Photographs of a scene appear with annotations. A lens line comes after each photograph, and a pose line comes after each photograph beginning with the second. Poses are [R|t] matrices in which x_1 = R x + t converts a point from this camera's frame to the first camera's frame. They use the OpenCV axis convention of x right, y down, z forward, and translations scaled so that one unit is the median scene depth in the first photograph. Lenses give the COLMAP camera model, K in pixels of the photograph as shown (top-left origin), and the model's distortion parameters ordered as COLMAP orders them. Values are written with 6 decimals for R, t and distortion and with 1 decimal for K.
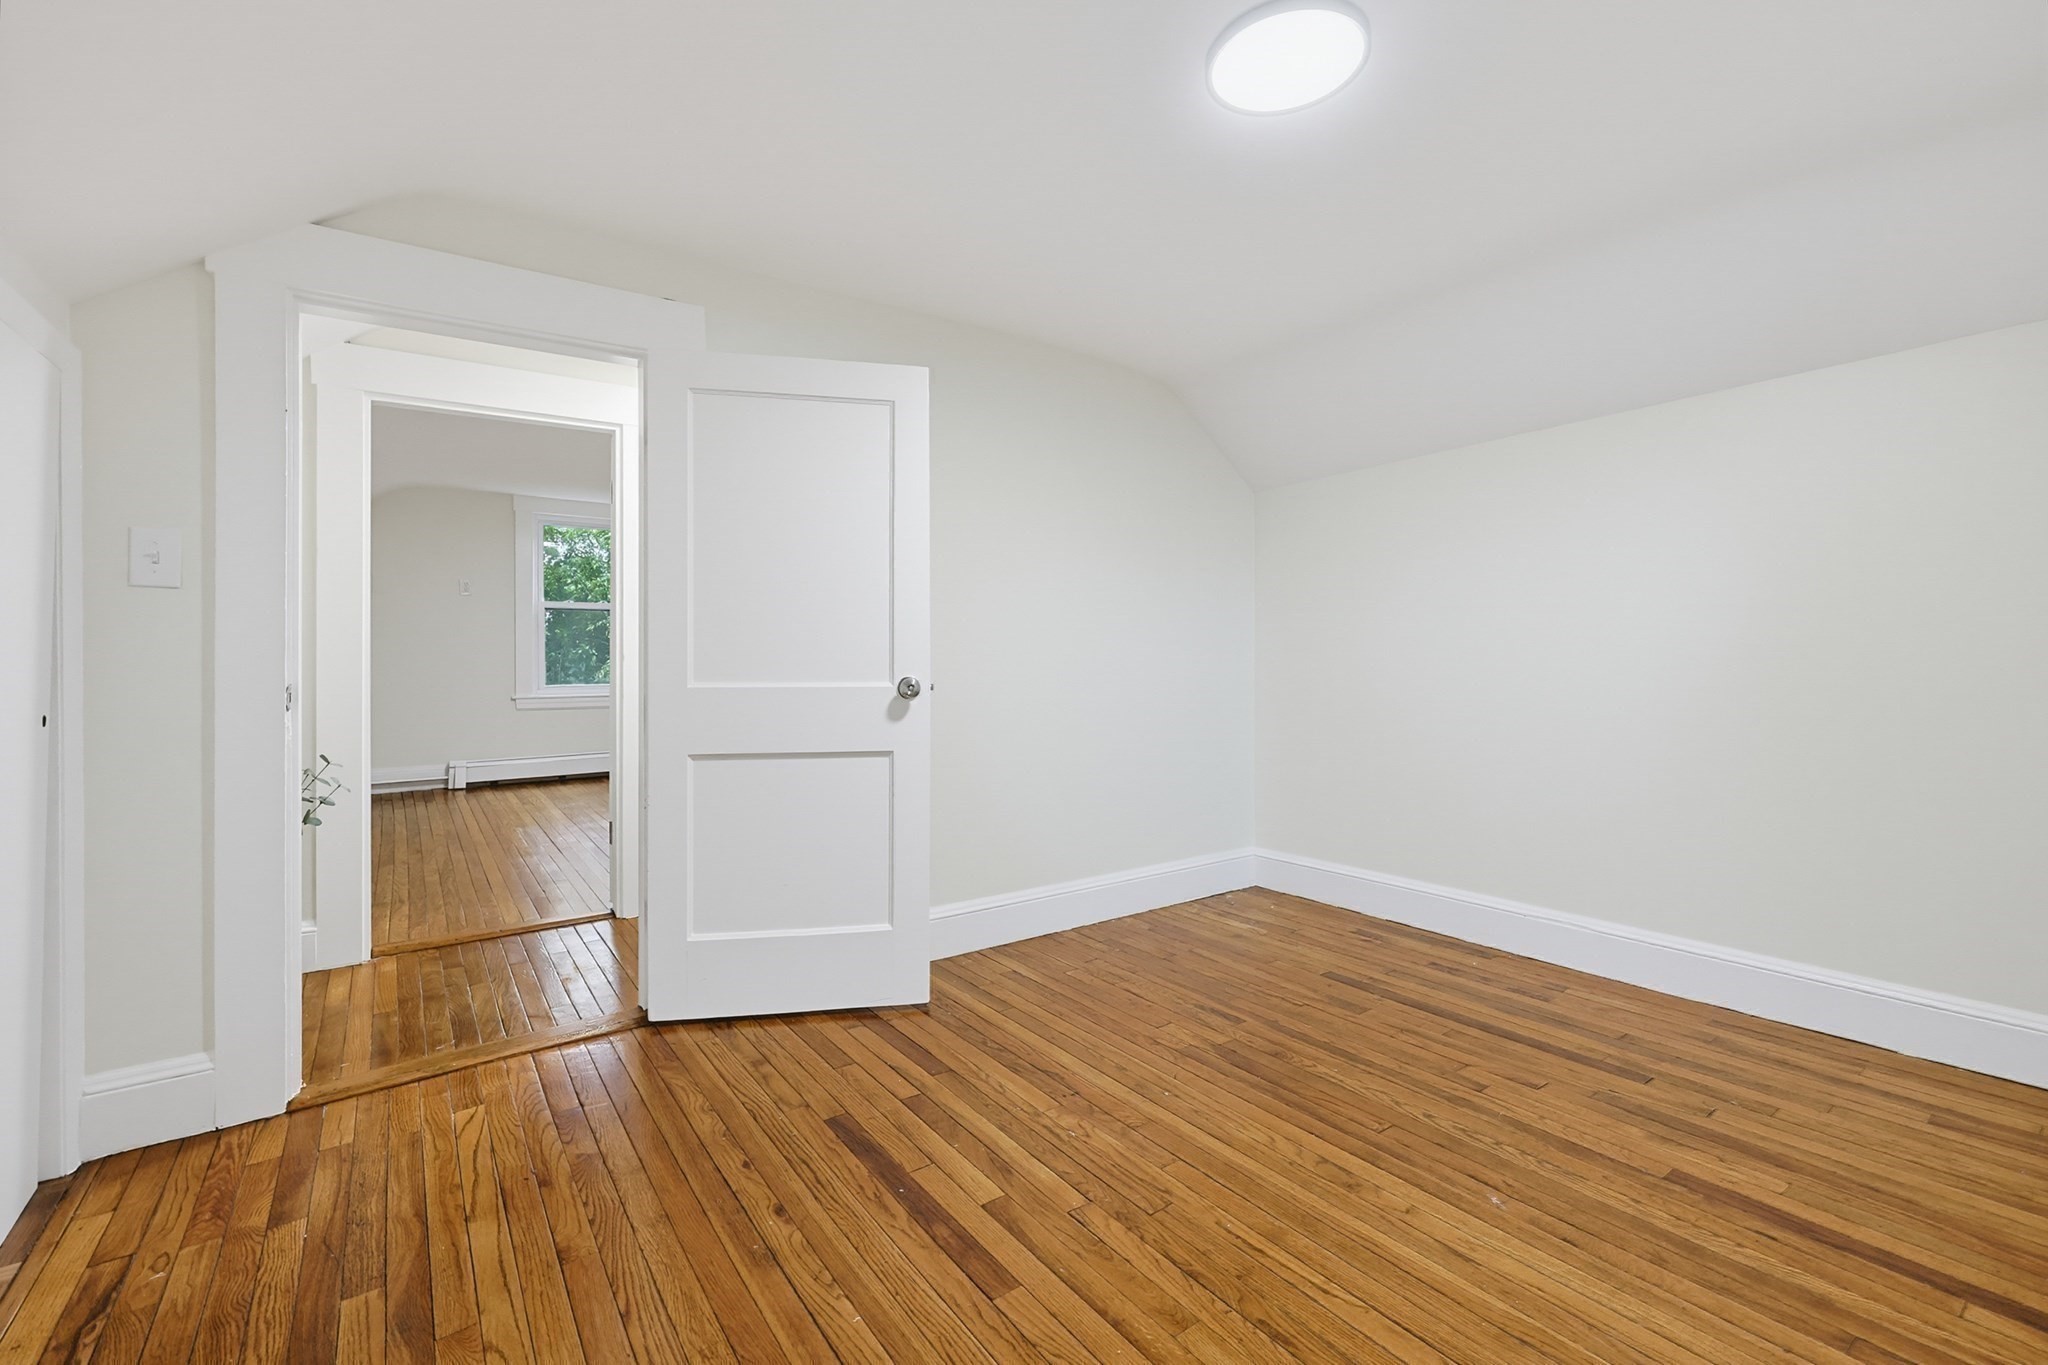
lens RADIAL K [[884.0, 0, 1018.8], [0, 884.0, 667.4], [0, 0, 1]] dist [0.010341, 0.000064]
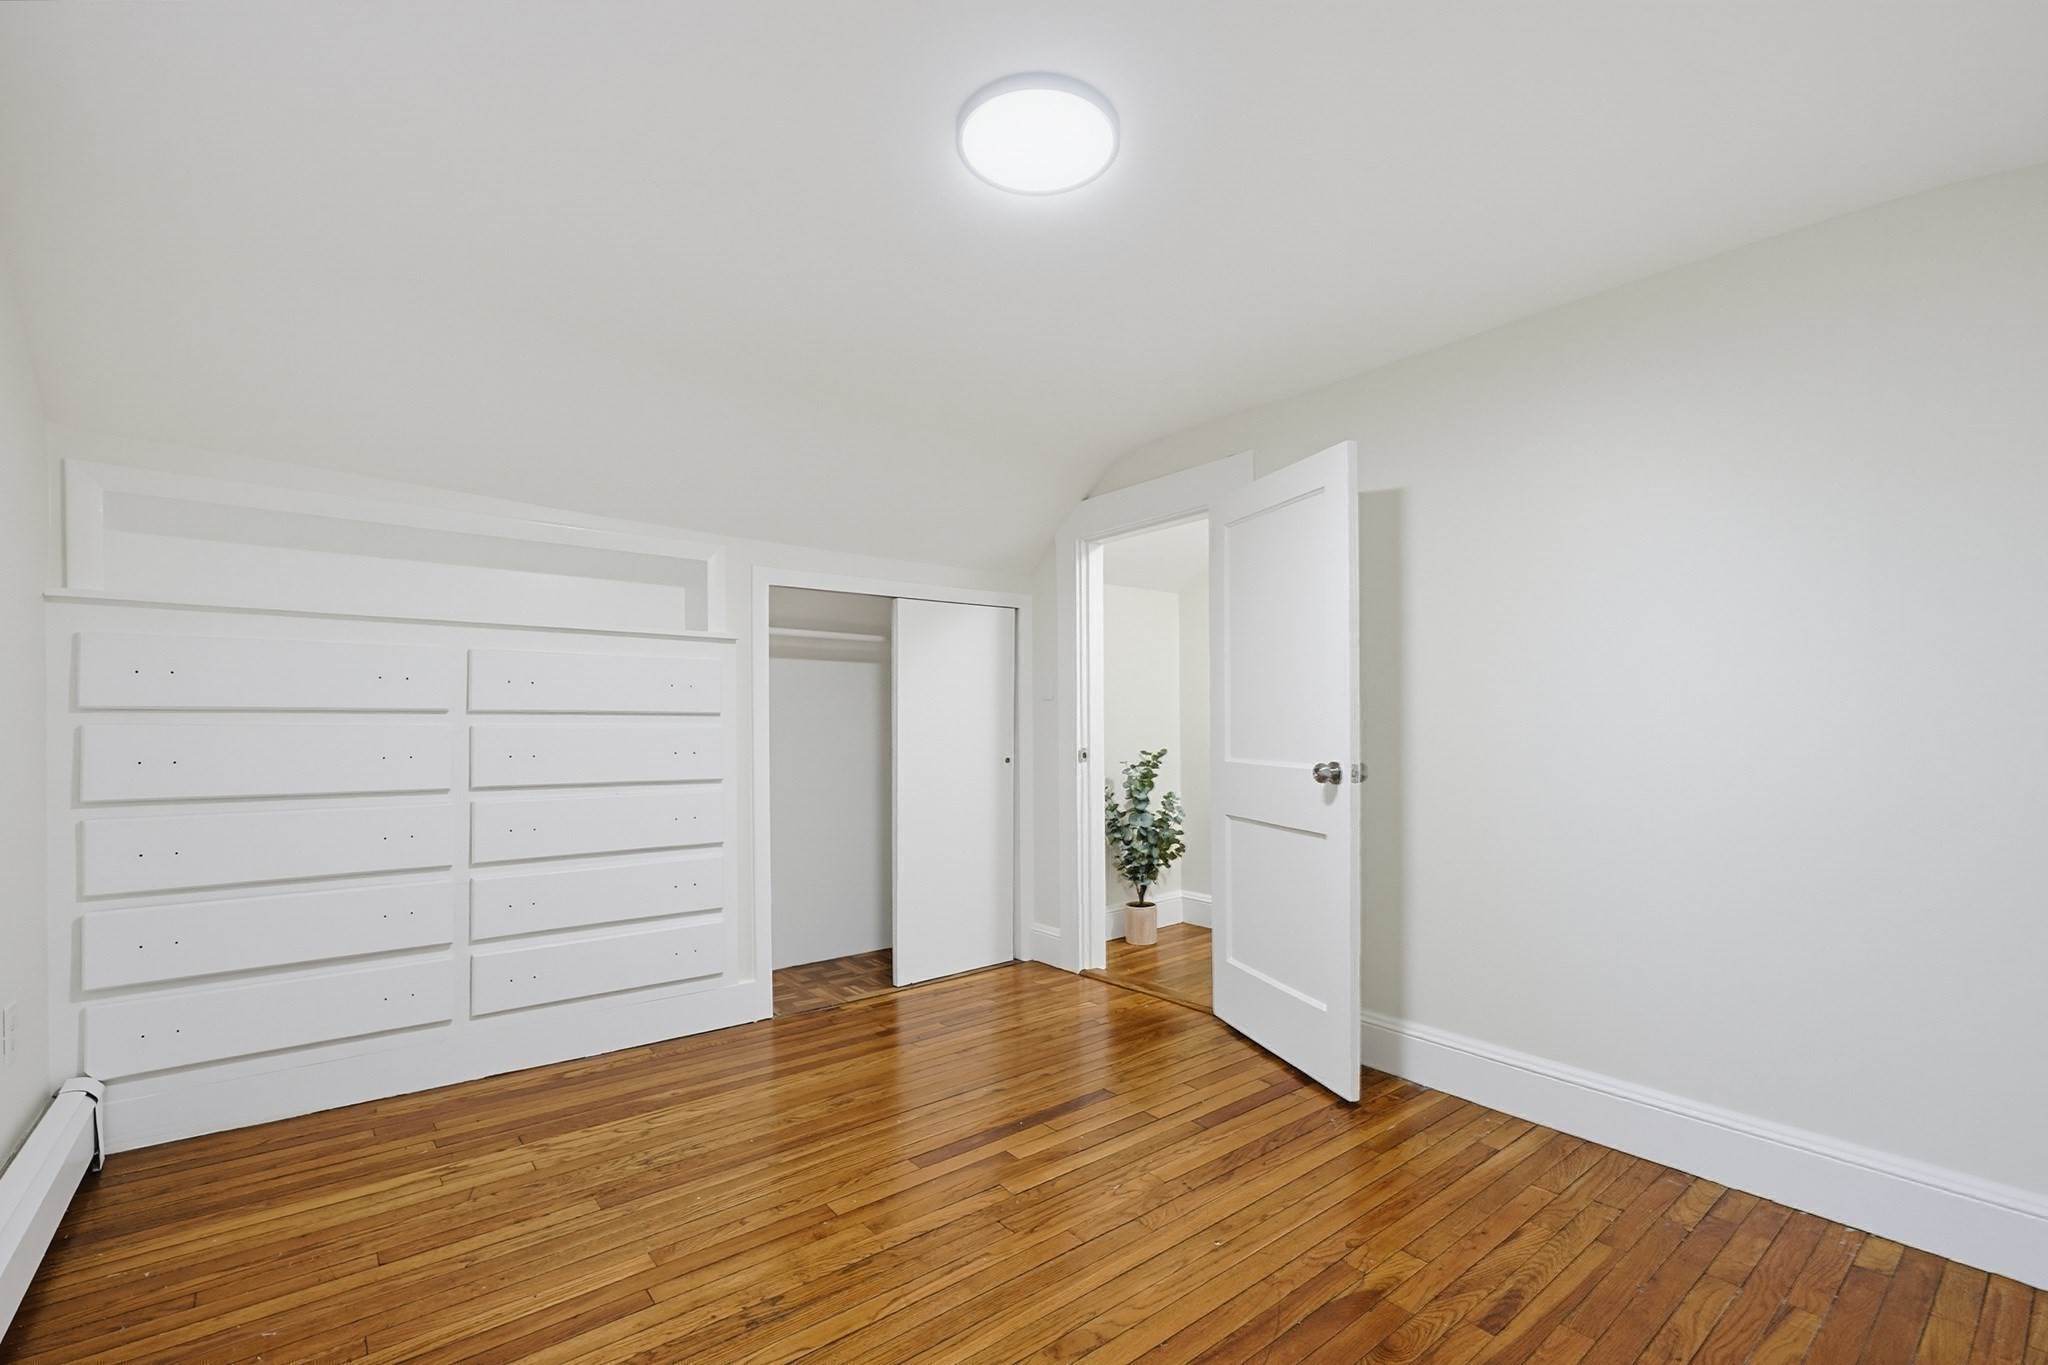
lens RADIAL K [[887.3, 0, 1016.5], [0, 887.3, 725.0], [0, 0, 1]] dist [0.000894, 0.000041]
pose [[0.055082, 0.005020, -0.998469, 1.066403], [-0.018366, 0.999823, 0.004013, -0.031708], [0.998313, 0.018117, 0.055164, 0.772985]]
